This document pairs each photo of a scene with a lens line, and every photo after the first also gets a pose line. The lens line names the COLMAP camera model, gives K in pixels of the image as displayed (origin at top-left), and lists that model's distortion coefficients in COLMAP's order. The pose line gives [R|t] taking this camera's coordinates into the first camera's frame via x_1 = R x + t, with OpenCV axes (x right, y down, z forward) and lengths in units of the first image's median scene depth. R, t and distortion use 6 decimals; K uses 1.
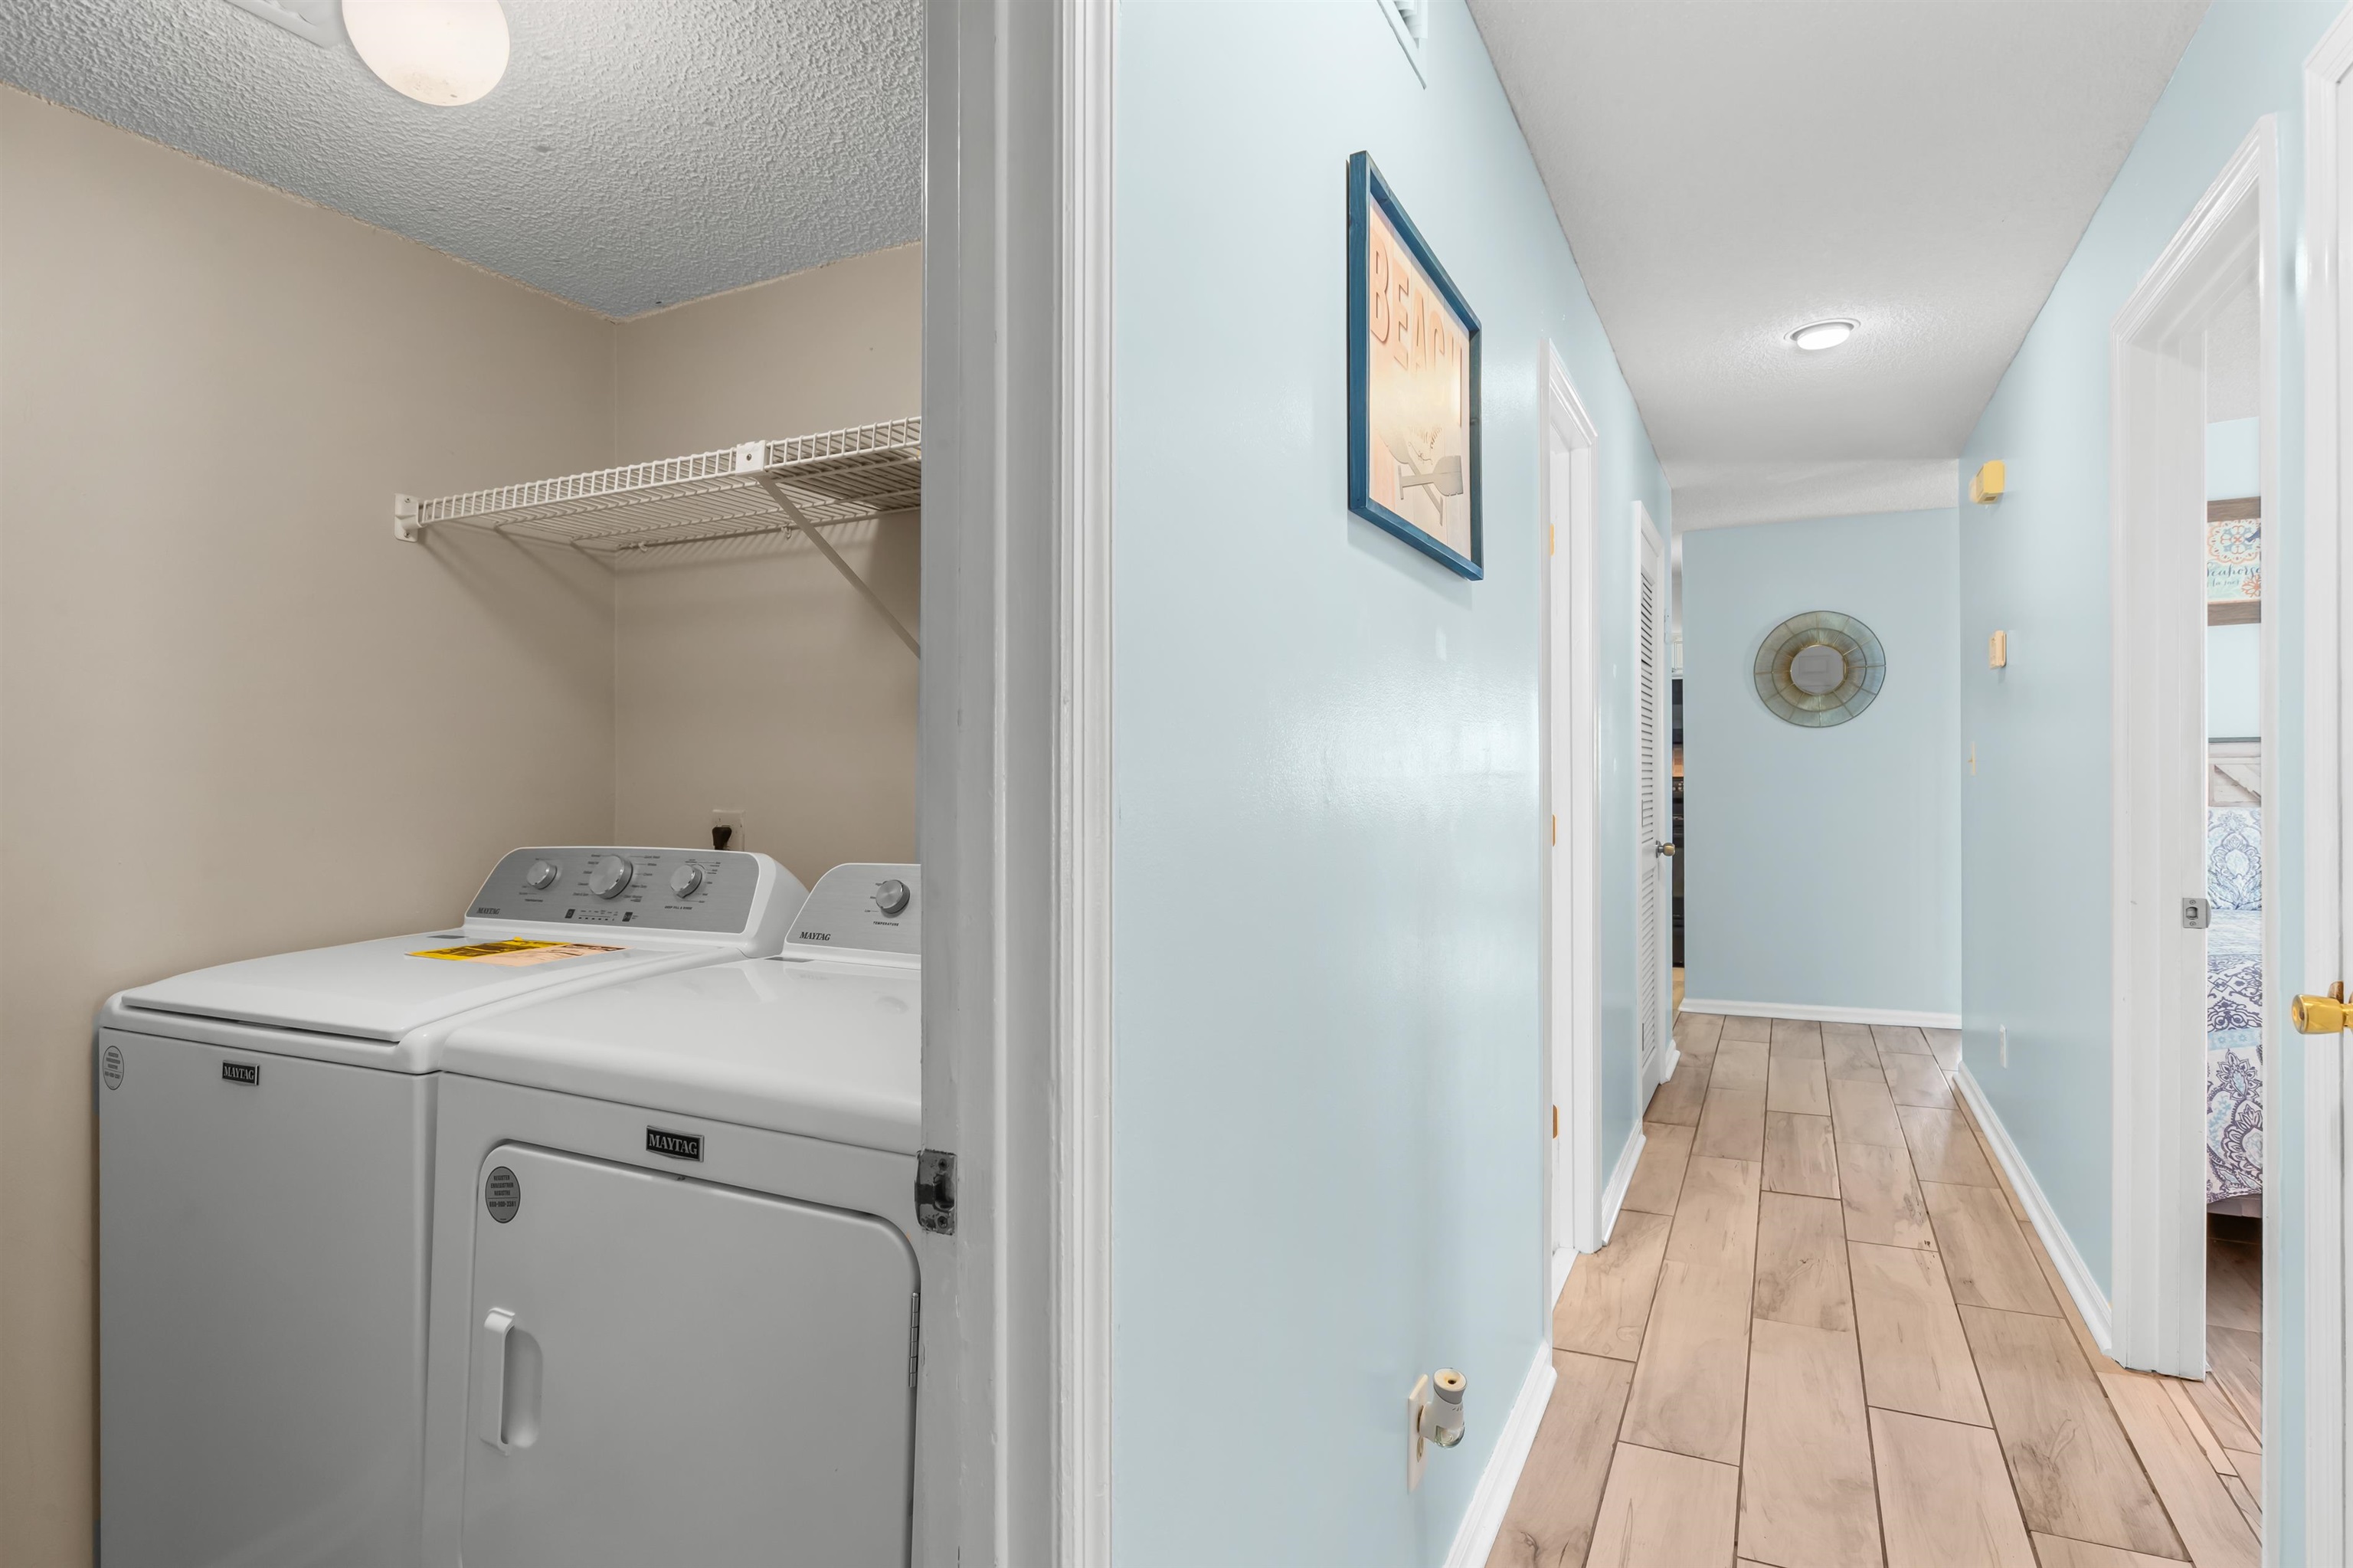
lens RADIAL K [[1217.4, 0, 1180.6], [0, 1217.4, 780.3], [0, 0, 1]] dist [-0.000717, -0.002799]
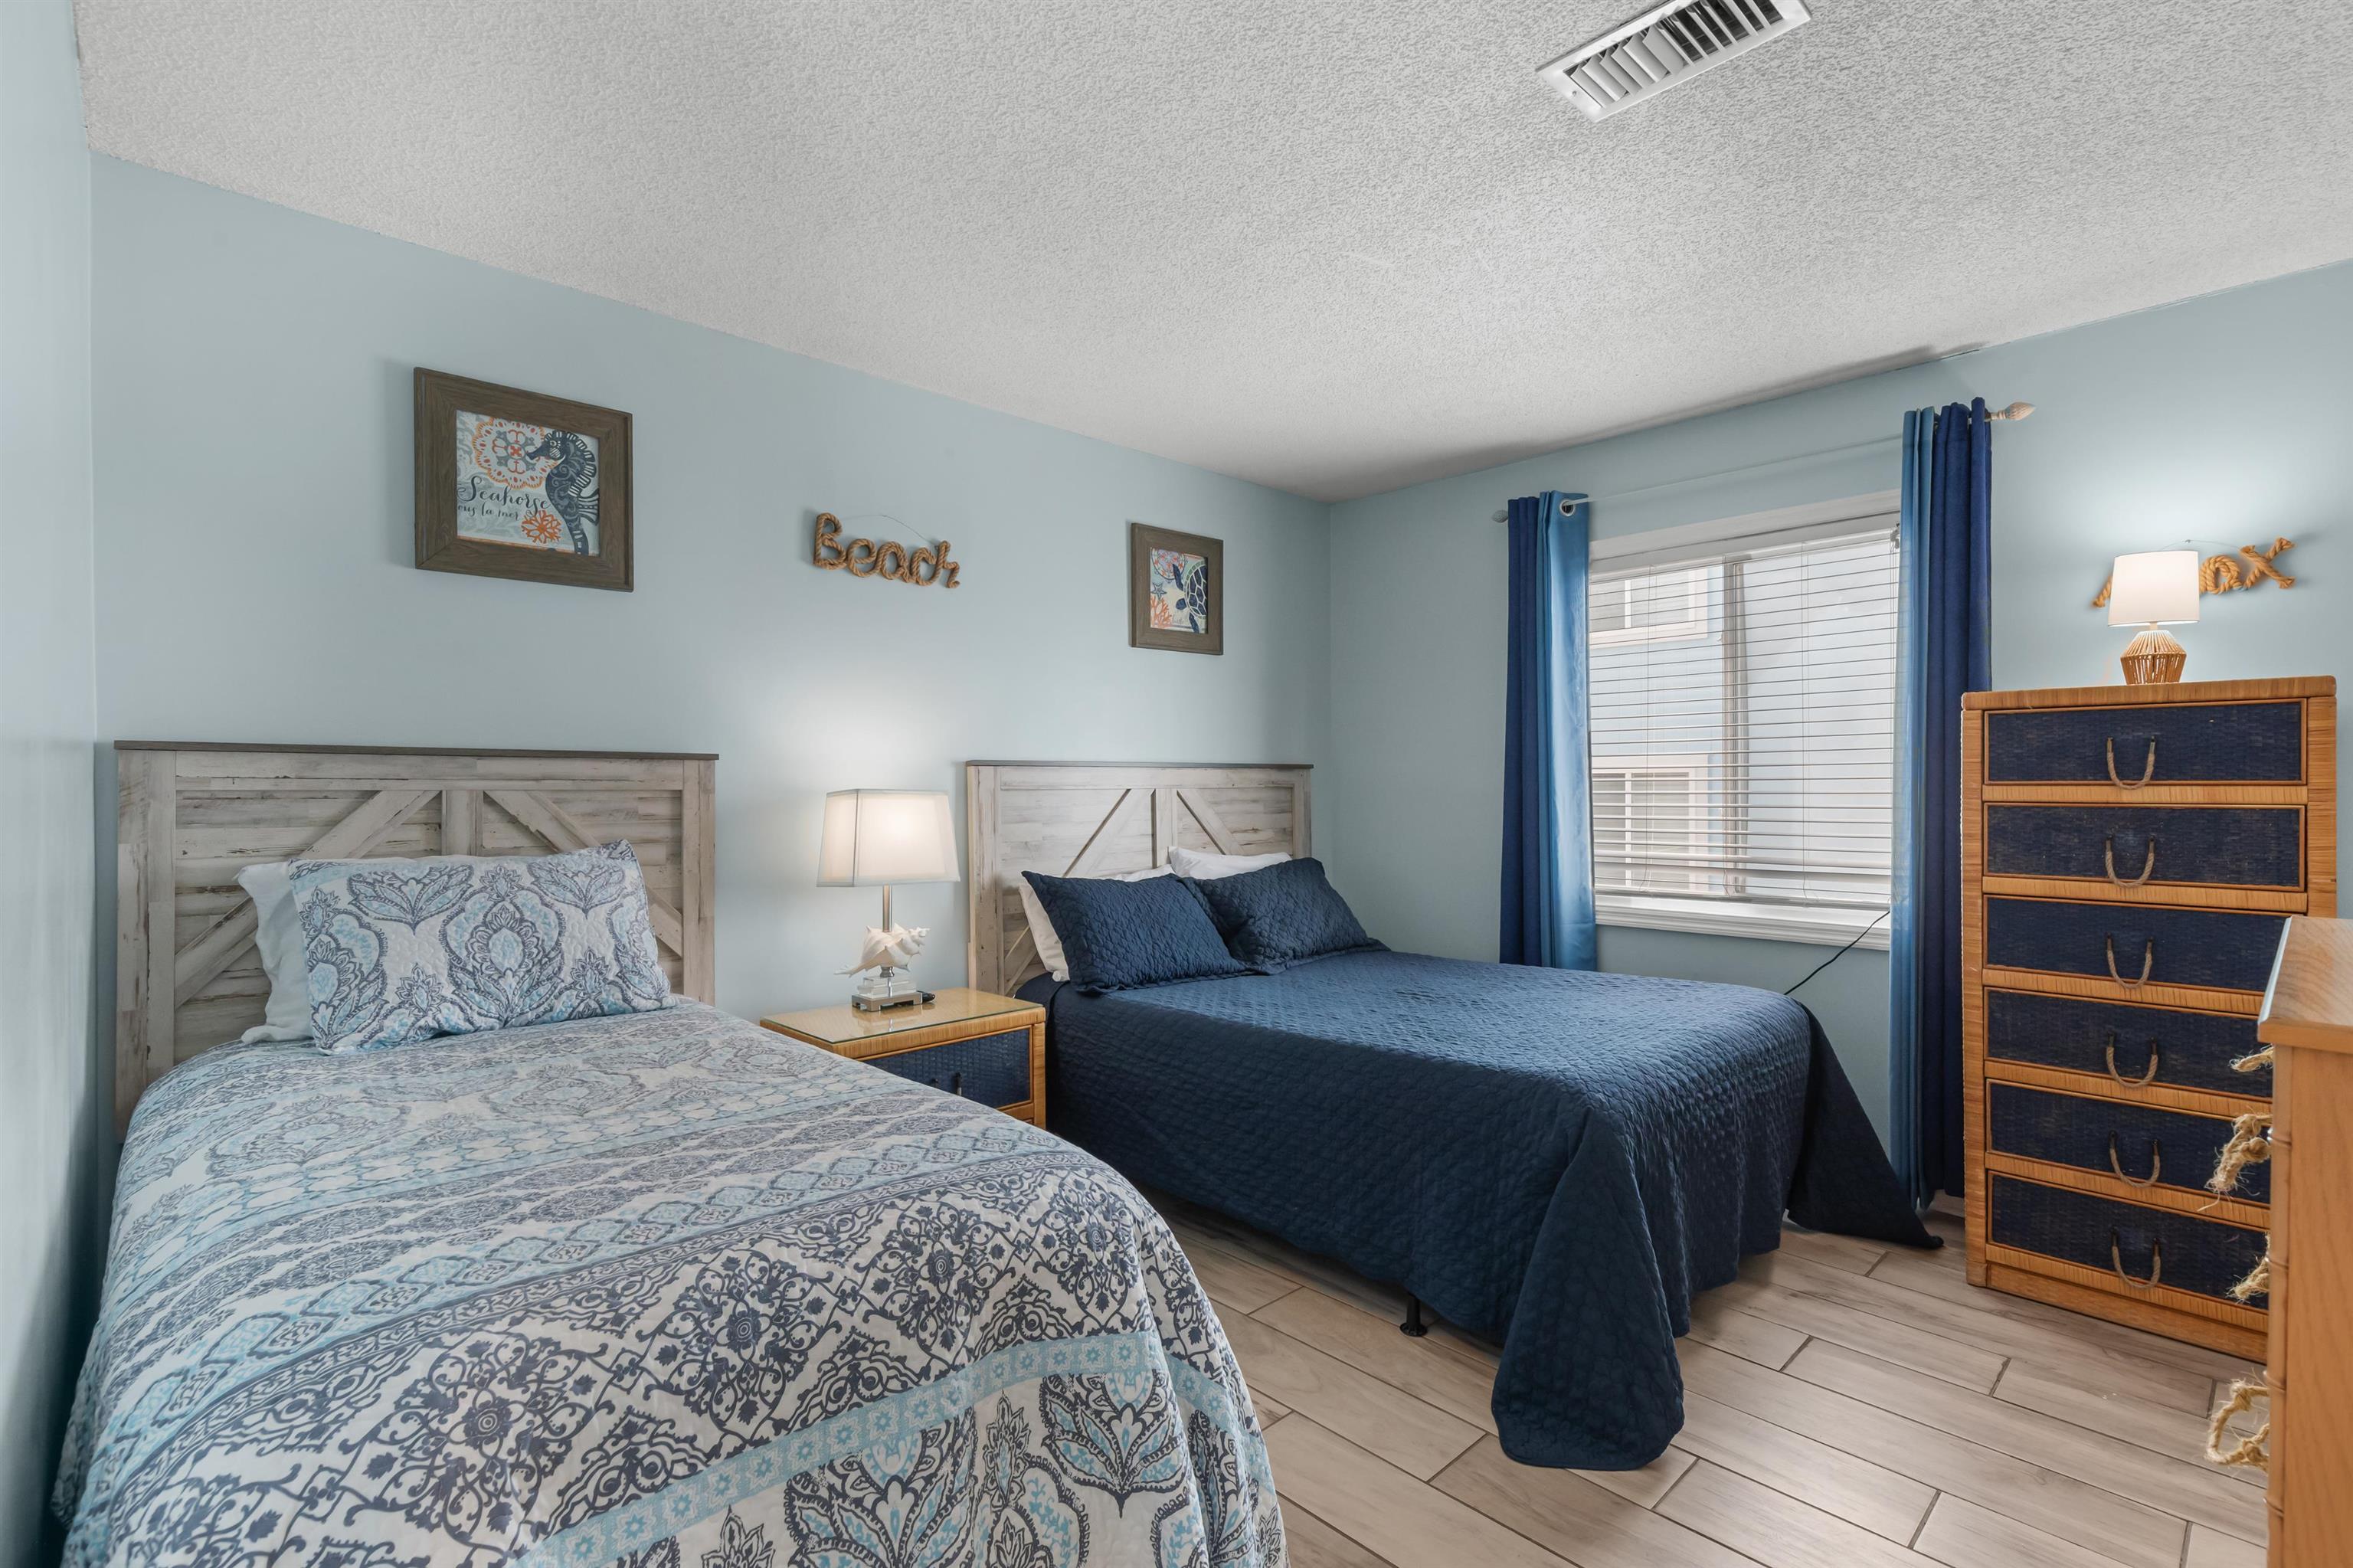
lens RADIAL K [[1082.5, 0, 1178.1], [0, 1082.5, 794.2], [0, 0, 1]] dist [0.000141, -0.001455]
pose [[0.346108, 0.000784, 0.938194, 0.450574], [0.003995, 0.999989, -0.002310, -0.008317], [-0.938186, 0.004548, 0.346102, 0.466728]]
